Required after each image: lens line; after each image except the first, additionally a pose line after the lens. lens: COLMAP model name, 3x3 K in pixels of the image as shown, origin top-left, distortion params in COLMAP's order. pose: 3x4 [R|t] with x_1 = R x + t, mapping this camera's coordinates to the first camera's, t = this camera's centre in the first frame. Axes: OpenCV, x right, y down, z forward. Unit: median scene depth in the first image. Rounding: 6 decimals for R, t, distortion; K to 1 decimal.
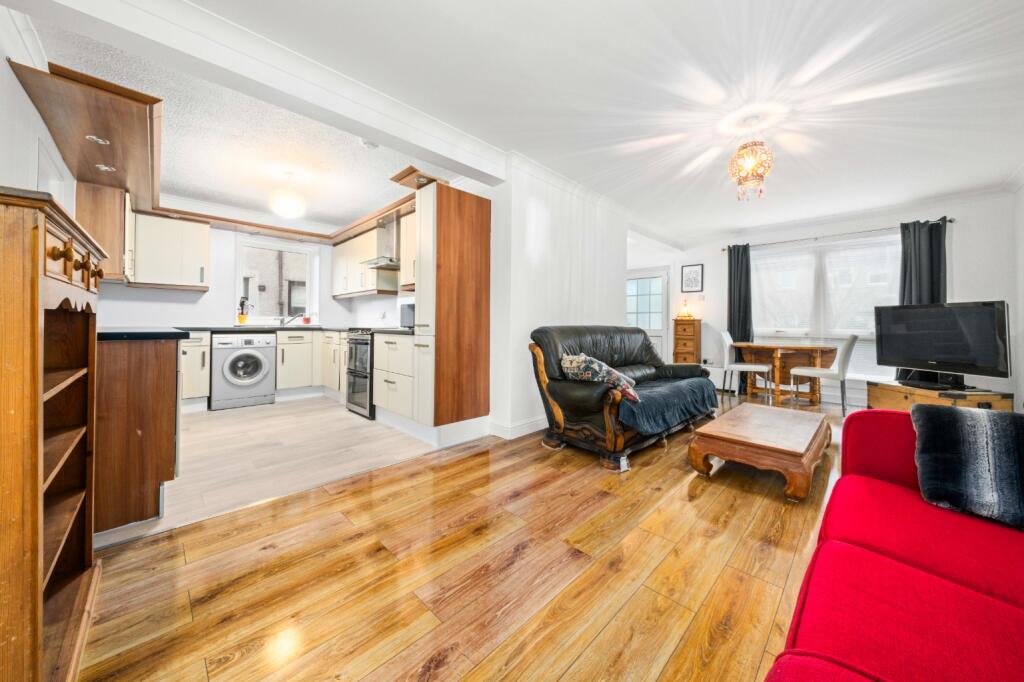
lens RADIAL K [[351.1, 0, 513.0], [0, 351.1, 323.8], [0, 0, 1]] dist [-0.000558, 0.000035]
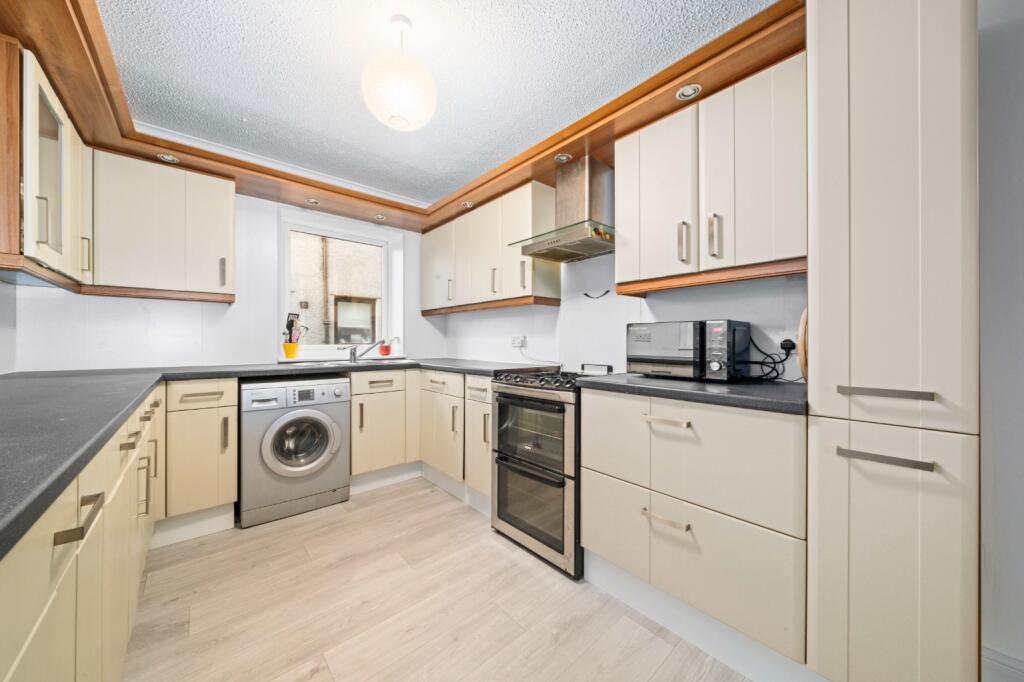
lens RADIAL K [[351.9, 0, 512.8], [0, 351.9, 345.6], [0, 0, 1]] dist [-0.000166, -0.000044]
pose [[0.997915, -0.004347, -0.064396, -0.405146], [0.005104, 0.999920, 0.011587, -0.029742], [0.064340, -0.011892, 0.997857, 0.487411]]
